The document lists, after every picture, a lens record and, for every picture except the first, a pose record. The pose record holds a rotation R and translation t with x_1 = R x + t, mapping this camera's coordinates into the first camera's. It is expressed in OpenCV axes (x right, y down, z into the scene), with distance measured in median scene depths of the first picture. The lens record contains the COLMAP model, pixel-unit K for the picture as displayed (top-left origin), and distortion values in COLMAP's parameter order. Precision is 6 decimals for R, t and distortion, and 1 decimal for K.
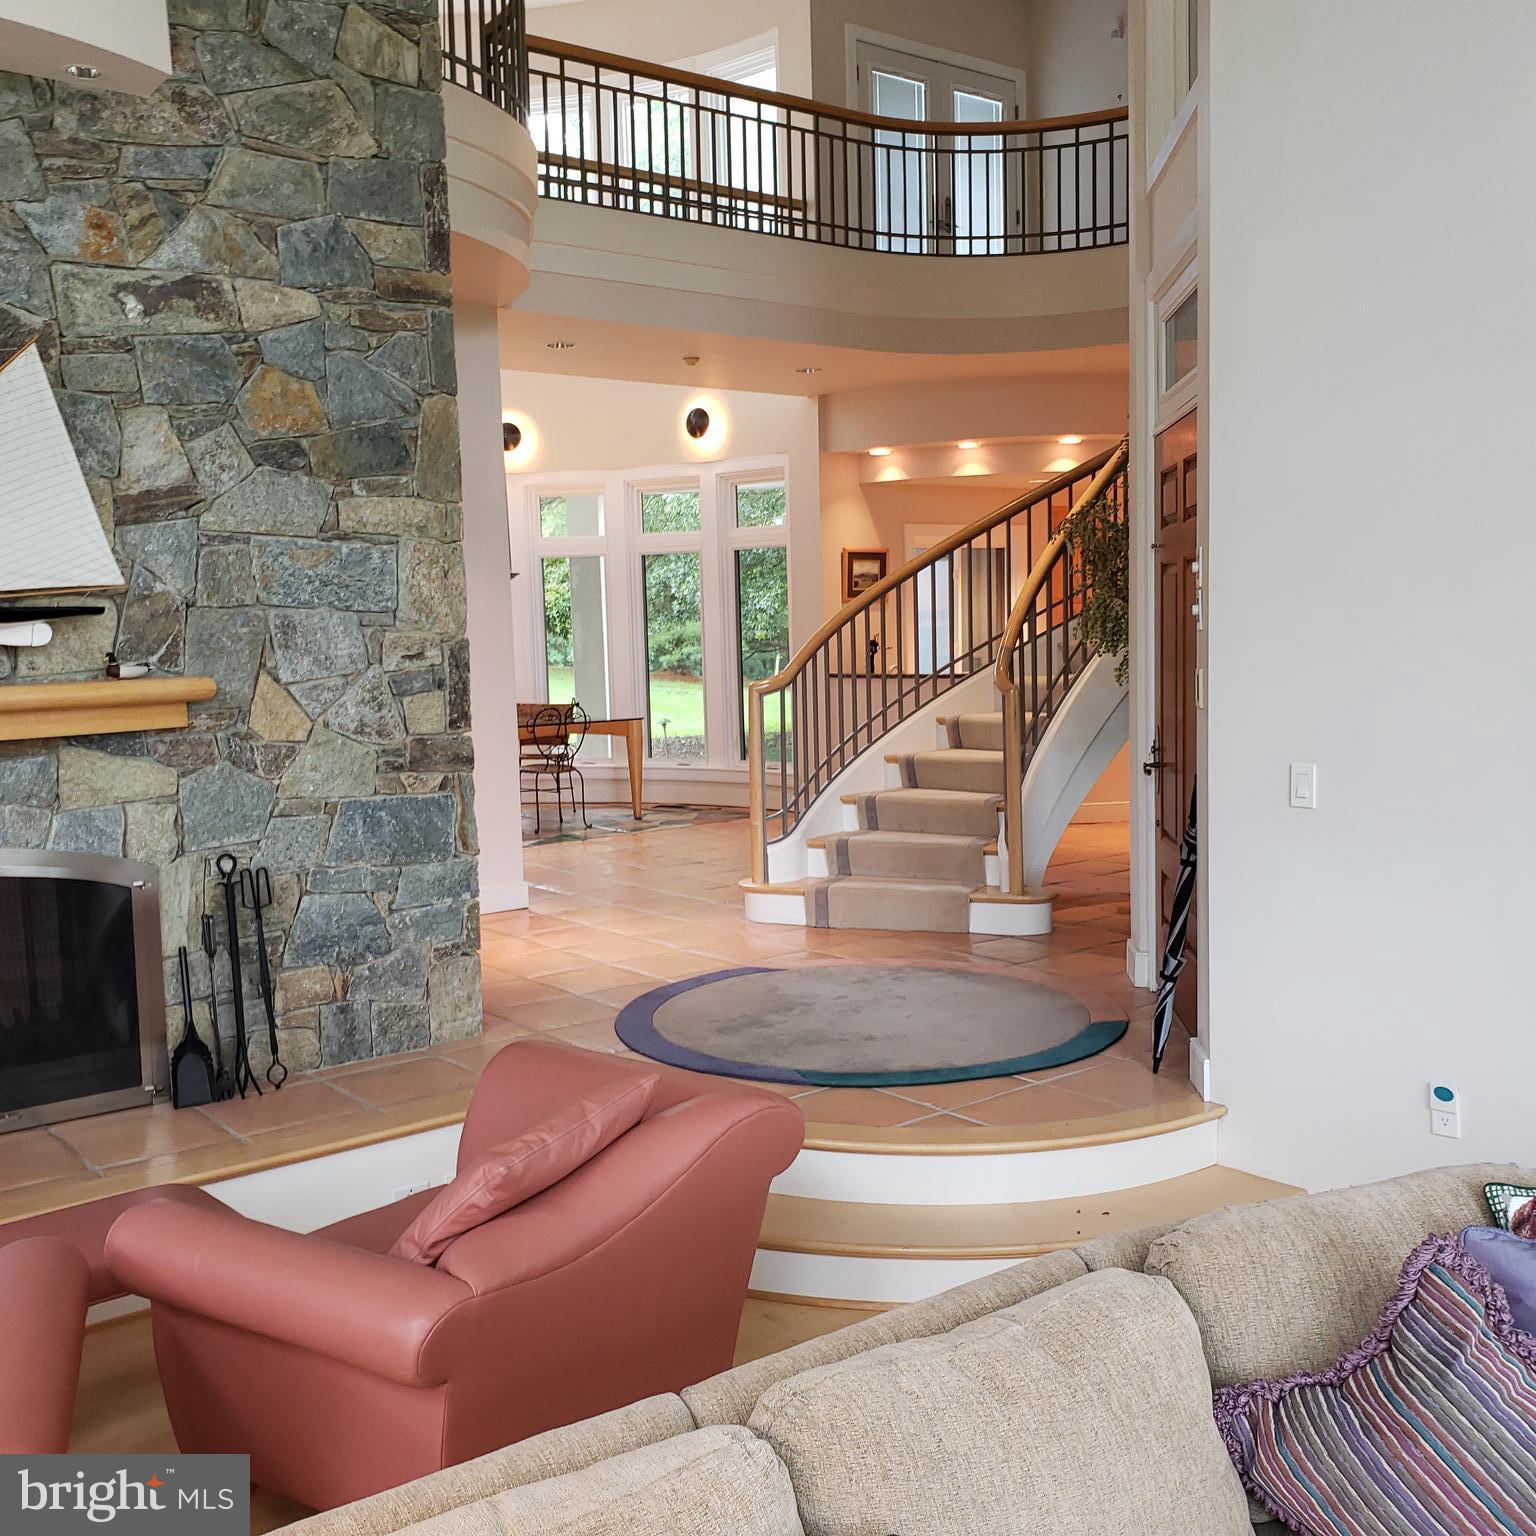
lens RADIAL K [[1585.3, 0, 753.5], [0, 1585.3, 751.5], [0, 0, 1]] dist [0.011747, 0.000000]
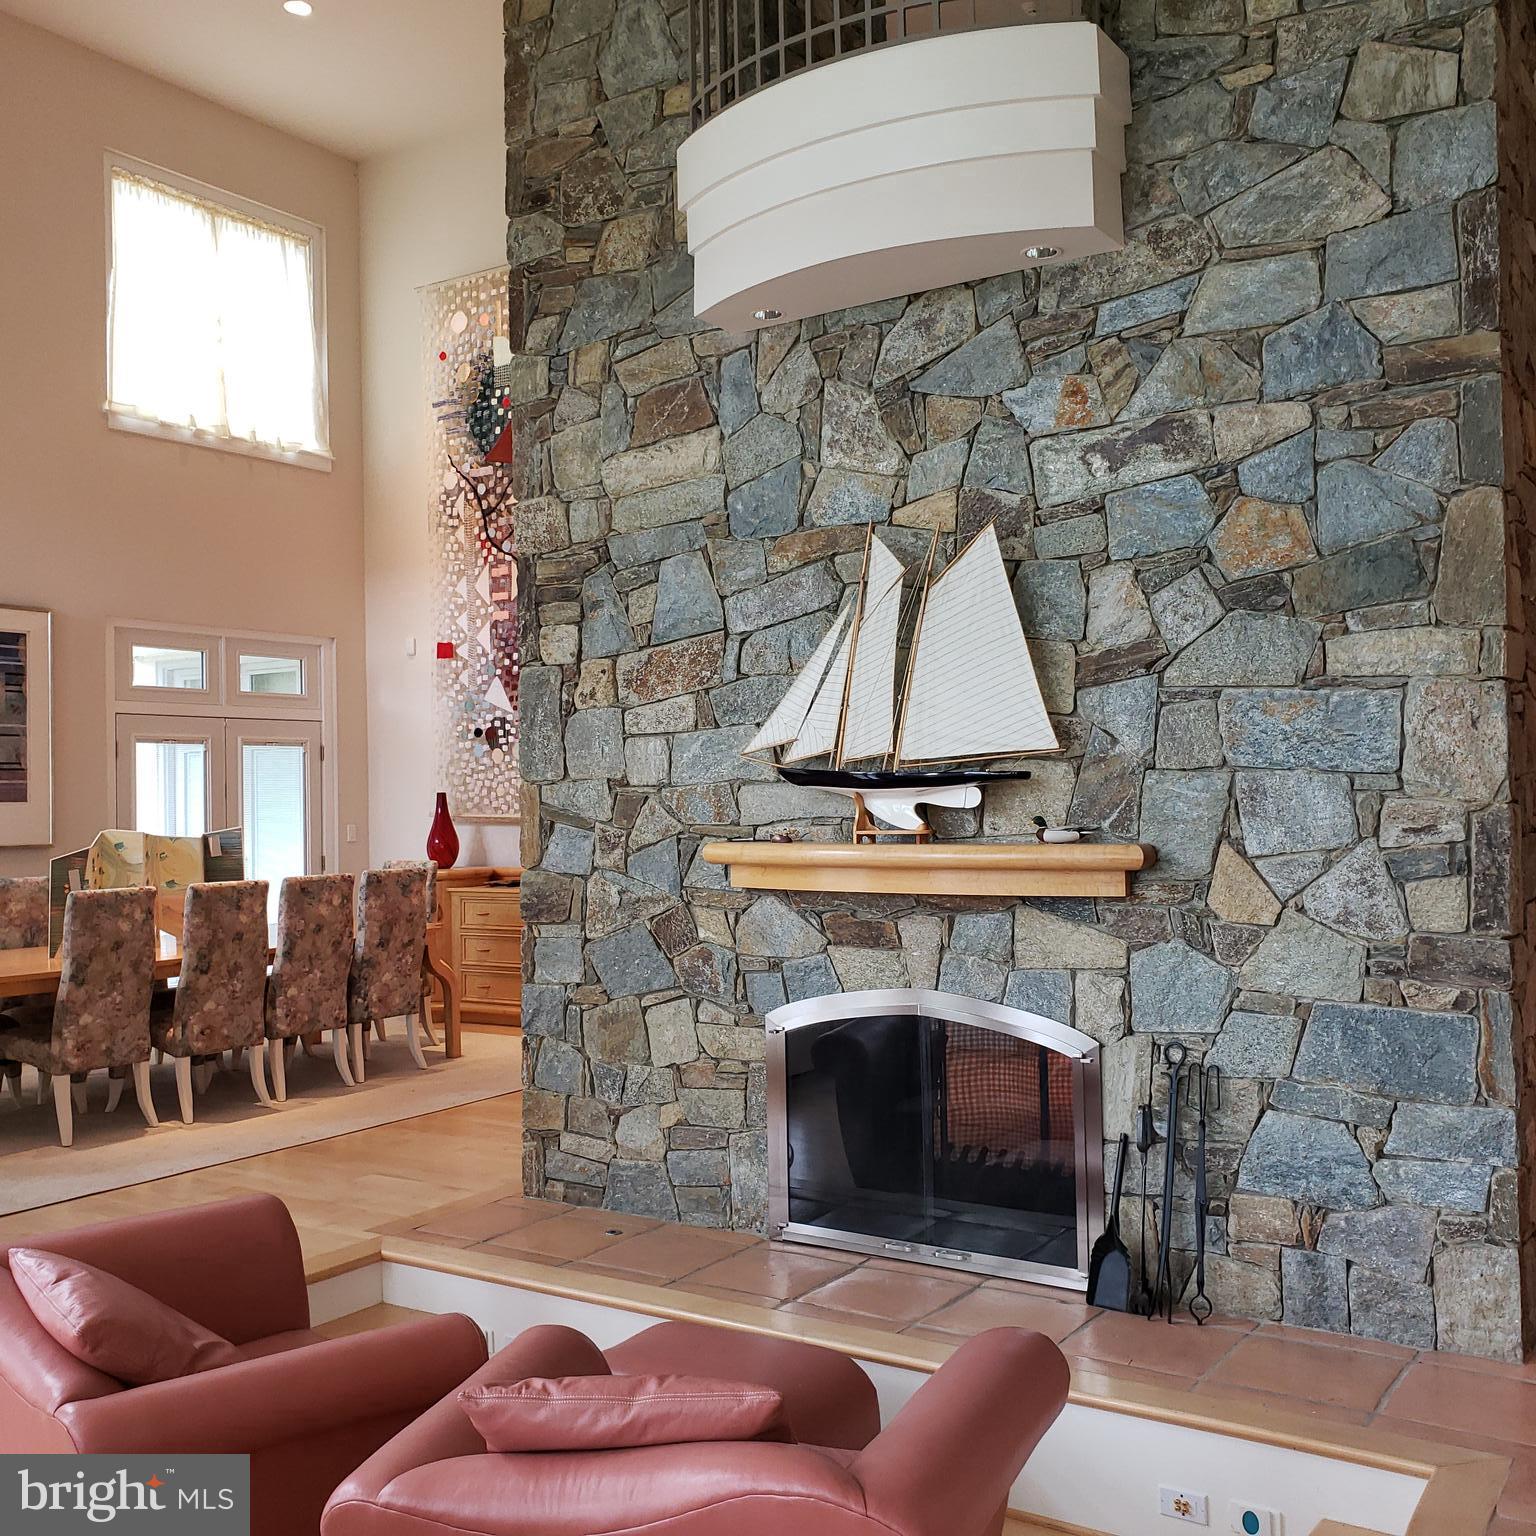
lens RADIAL K [[1585.3, 0, 766.9], [0, 1585.3, 756.7], [0, 0, 1]] dist [0.011747, 0.000000]
pose [[0.310474, -0.001026, -0.950581, 0.435663], [-0.069998, 0.997260, -0.023939, -0.056927], [0.948001, 0.073972, 0.309552, 0.470022]]
